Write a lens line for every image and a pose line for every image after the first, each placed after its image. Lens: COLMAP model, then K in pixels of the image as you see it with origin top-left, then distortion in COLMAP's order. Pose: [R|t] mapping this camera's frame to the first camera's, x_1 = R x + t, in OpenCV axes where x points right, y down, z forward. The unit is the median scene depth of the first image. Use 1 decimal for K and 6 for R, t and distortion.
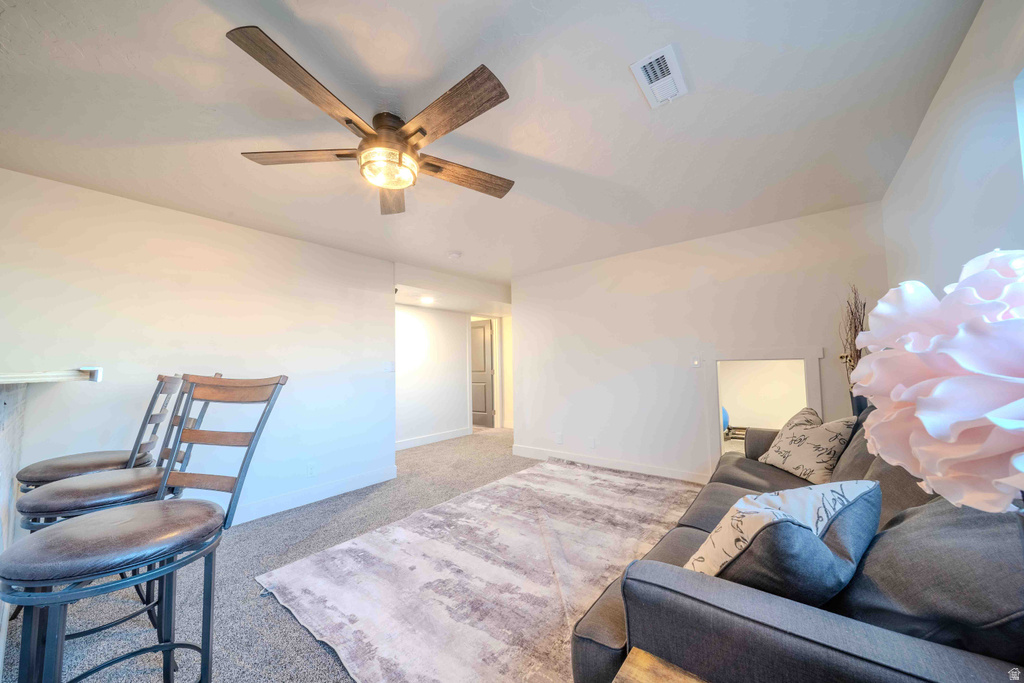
lens RADIAL K [[363.4, 0, 508.3], [0, 363.4, 342.3], [0, 0, 1]] dist [-0.001836, -0.000529]
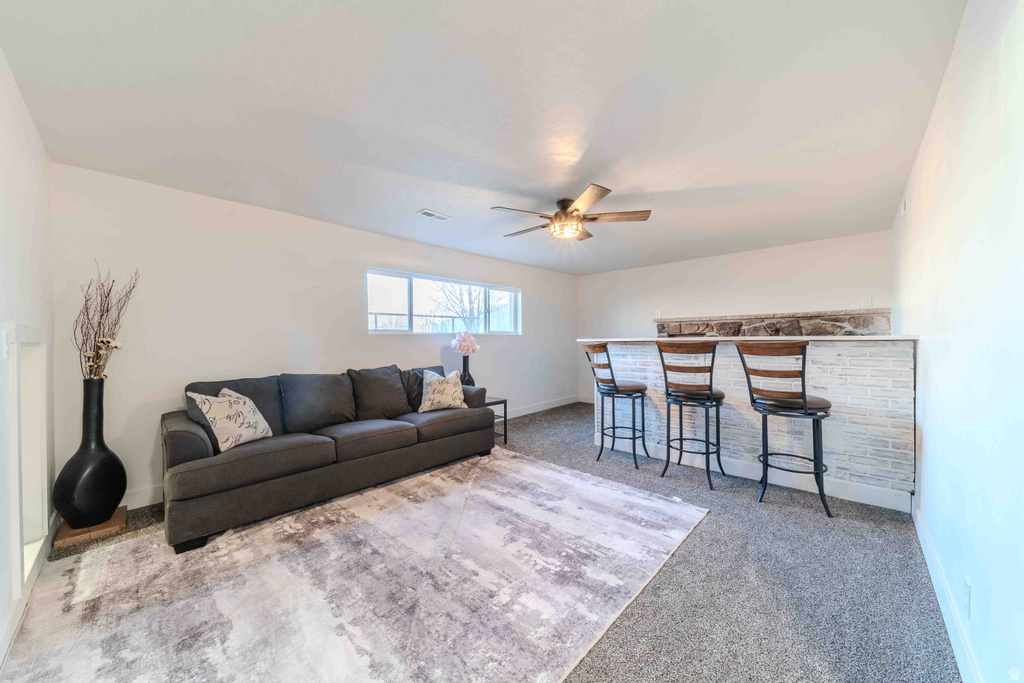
lens RADIAL K [[363.4, 0, 508.3], [0, 363.4, 342.3], [0, 0, 1]] dist [-0.001836, -0.000529]
pose [[-0.996195, 0.028294, 0.082429, -0.118973], [0.023206, 0.997804, -0.062041, 0.123524], [-0.084004, -0.059892, -0.994664, 1.862140]]
